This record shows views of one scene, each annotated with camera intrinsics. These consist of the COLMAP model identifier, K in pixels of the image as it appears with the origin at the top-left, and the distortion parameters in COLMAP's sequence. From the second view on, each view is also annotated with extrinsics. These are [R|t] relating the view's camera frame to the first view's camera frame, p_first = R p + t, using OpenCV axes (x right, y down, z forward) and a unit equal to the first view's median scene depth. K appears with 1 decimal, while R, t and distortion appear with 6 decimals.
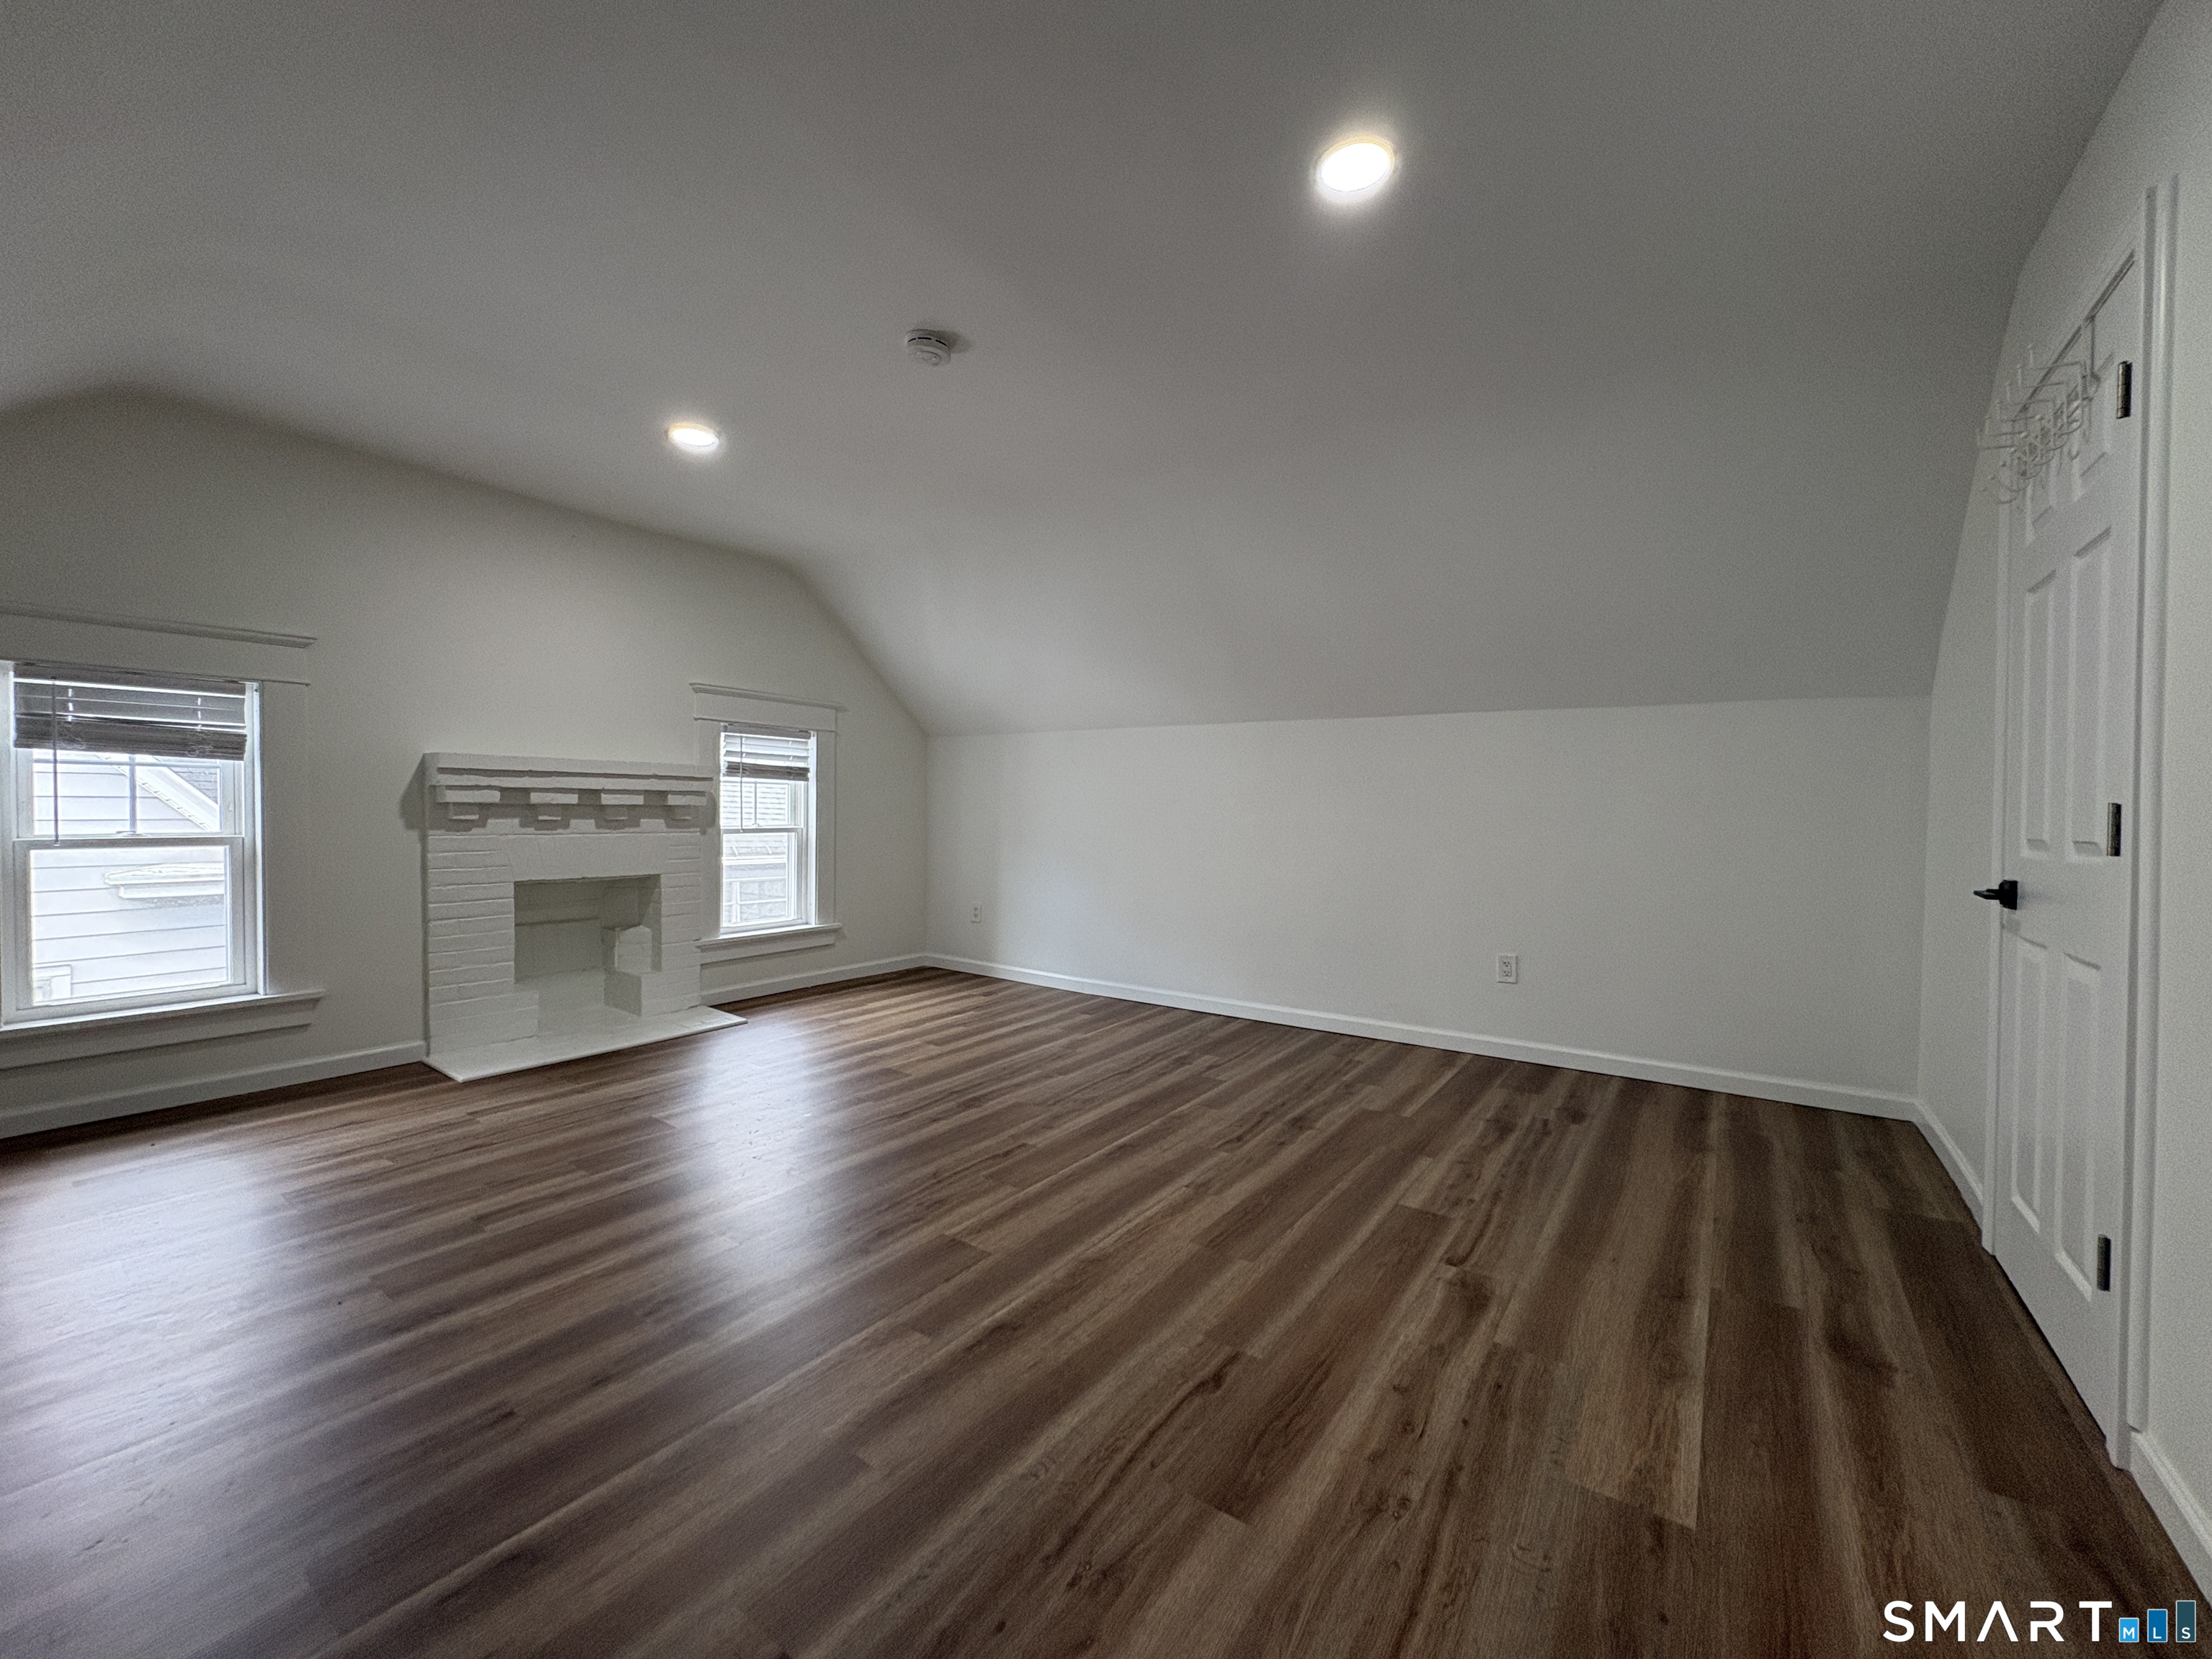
lens RADIAL K [[885.1, 0, 1108.6], [0, 885.1, 828.3], [0, 0, 1]] dist [-0.001566, 0.000455]
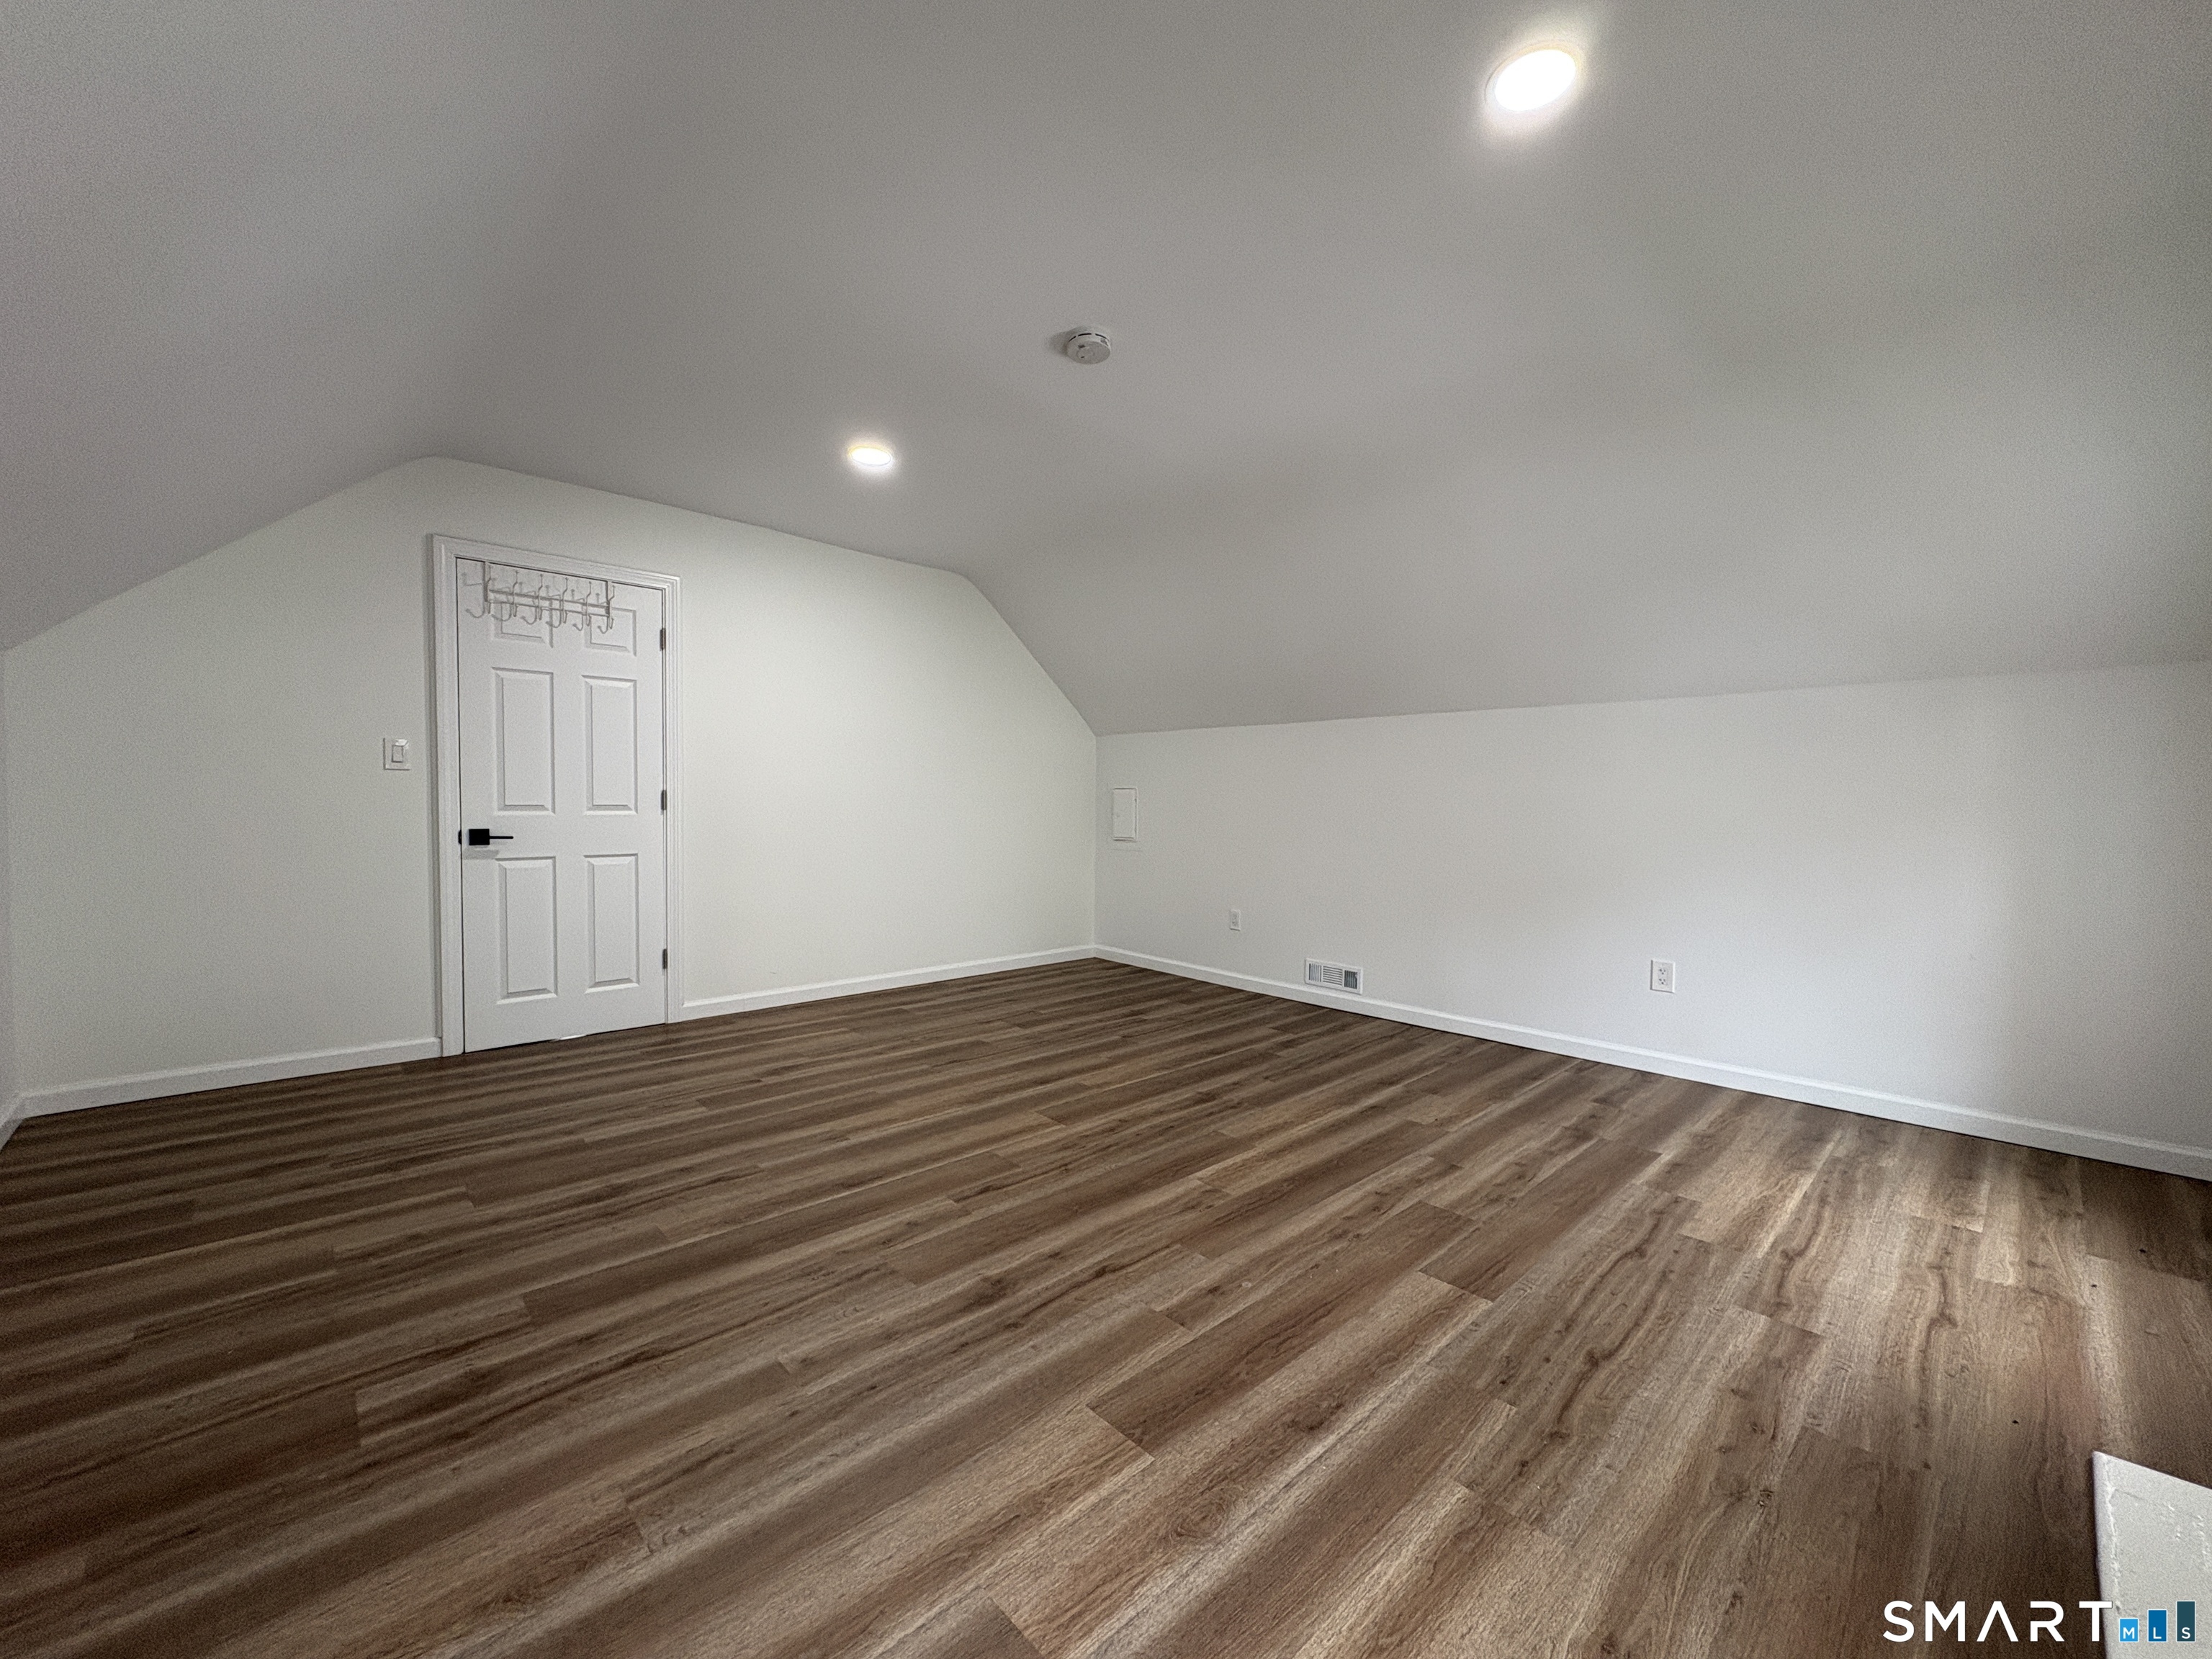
lens RADIAL K [[885.1, 0, 1095.2], [0, 885.1, 832.2], [0, 0, 1]] dist [-0.001566, 0.000455]
pose [[-0.977351, -0.032374, 0.209134, -0.401237], [-0.021206, 0.998238, 0.055425, -0.042761], [-0.210559, 0.049735, -0.976315, 1.845817]]
